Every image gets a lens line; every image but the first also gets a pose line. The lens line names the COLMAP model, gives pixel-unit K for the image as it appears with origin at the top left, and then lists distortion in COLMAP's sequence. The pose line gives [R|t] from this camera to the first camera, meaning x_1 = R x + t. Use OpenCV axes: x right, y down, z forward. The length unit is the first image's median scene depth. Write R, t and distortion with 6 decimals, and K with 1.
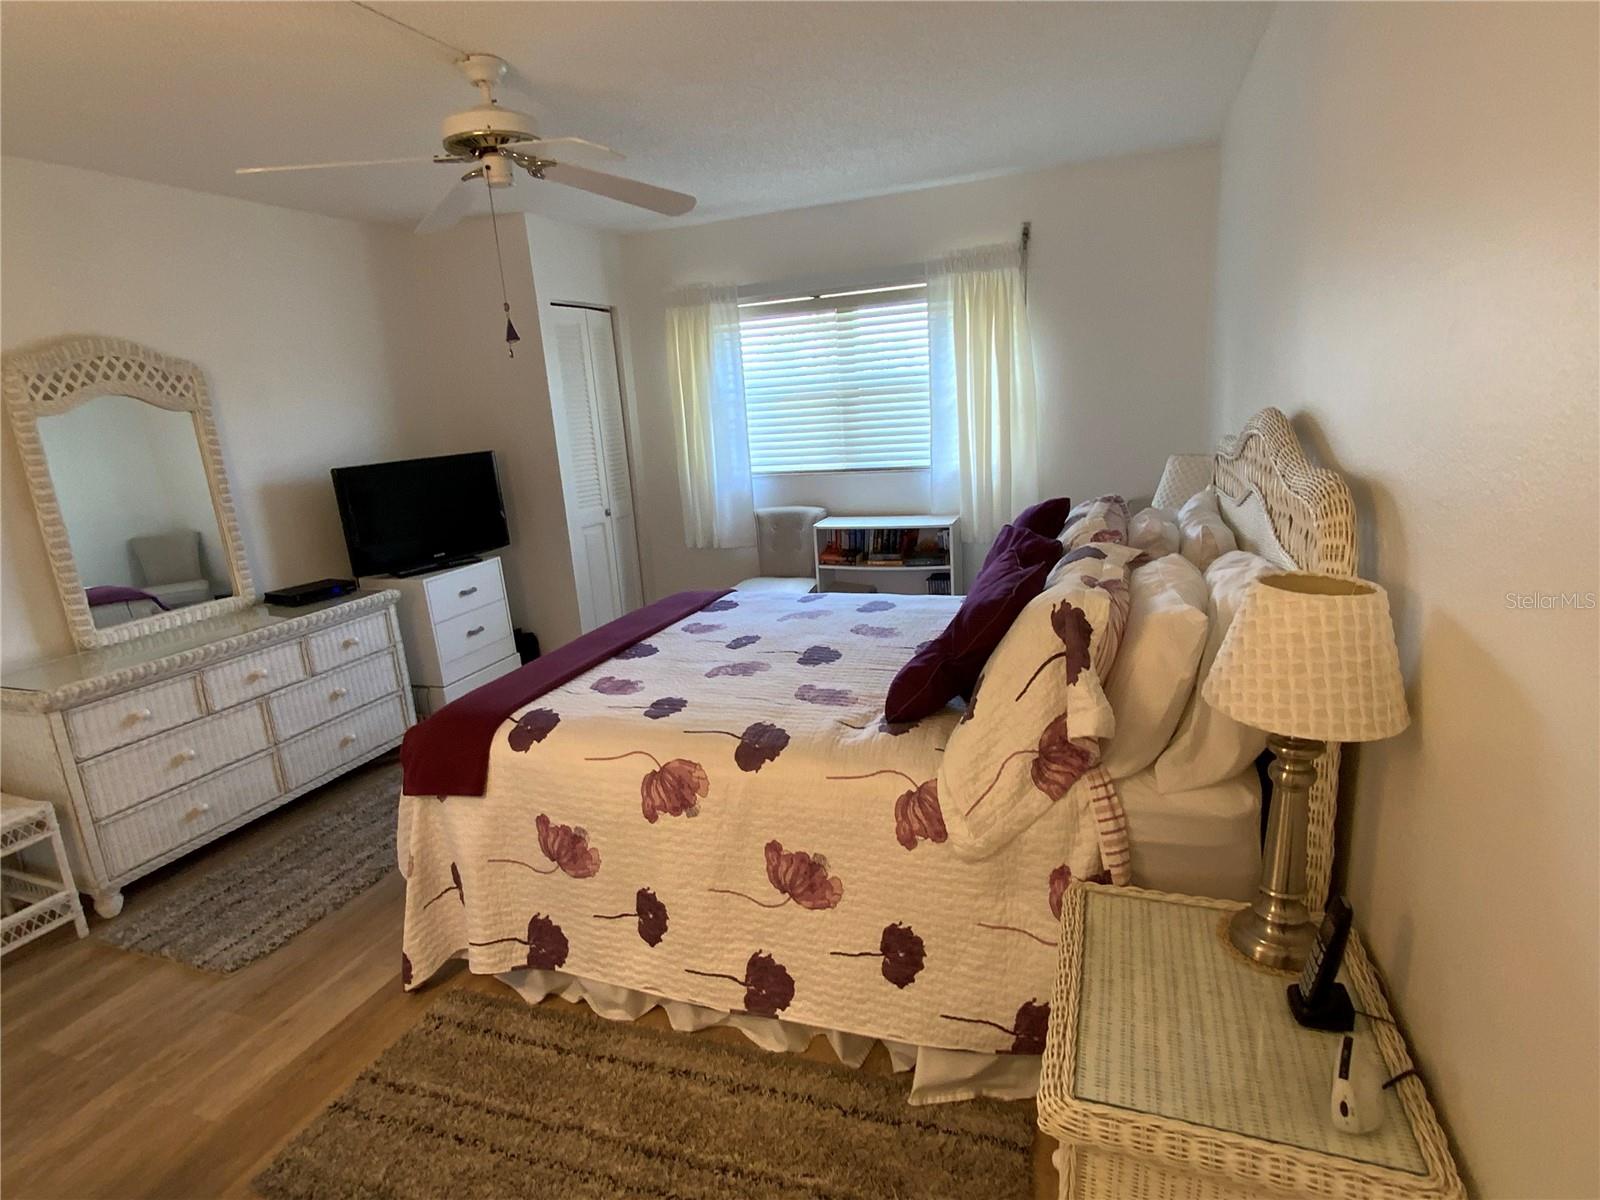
lens RADIAL K [[816.3, 0, 800.0], [0, 816.3, 600.0], [0, 0, 1]] dist [0.014762, -0.013866]
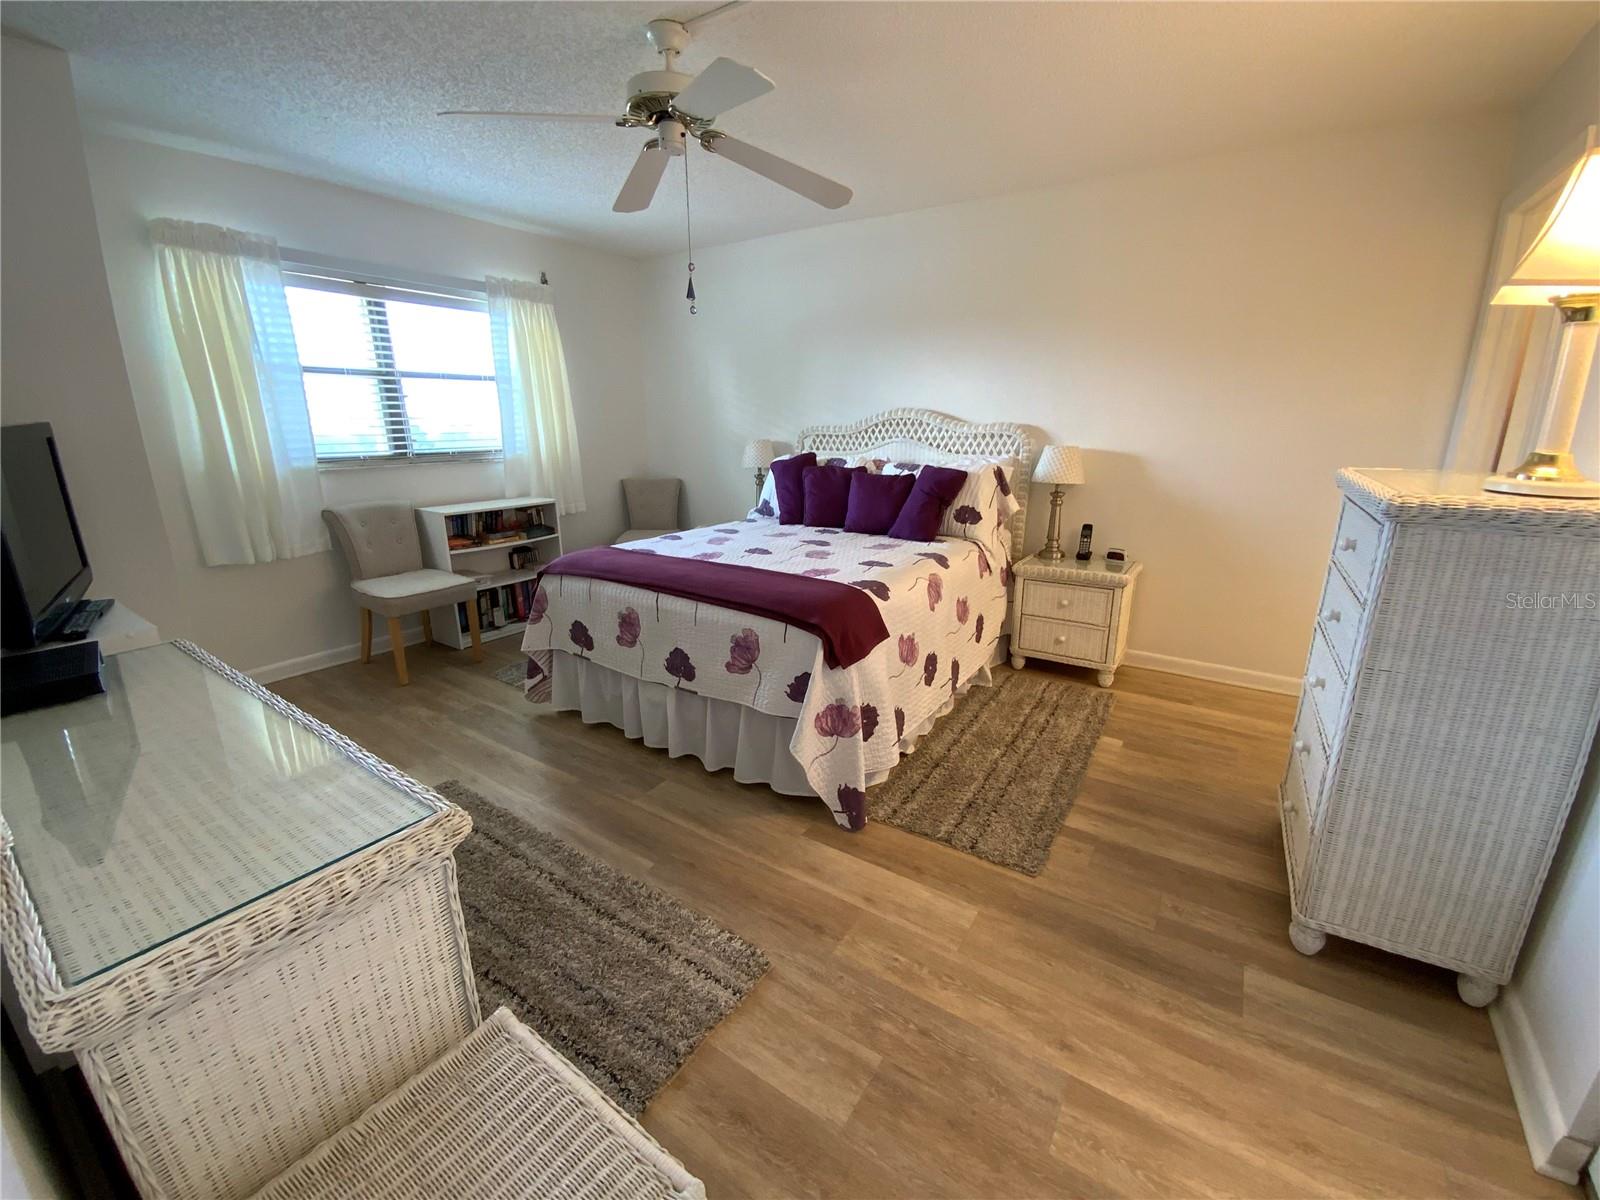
lens RADIAL K [[645.0, 0, 803.7], [0, 645.0, 592.5], [0, 0, 1]] dist [-0.001017, -0.012607]
pose [[0.233551, -0.194740, 0.952644, -0.696255], [0.215492, 0.965742, 0.144587, -0.013919], [-0.948165, 0.171519, 0.267515, 0.390570]]
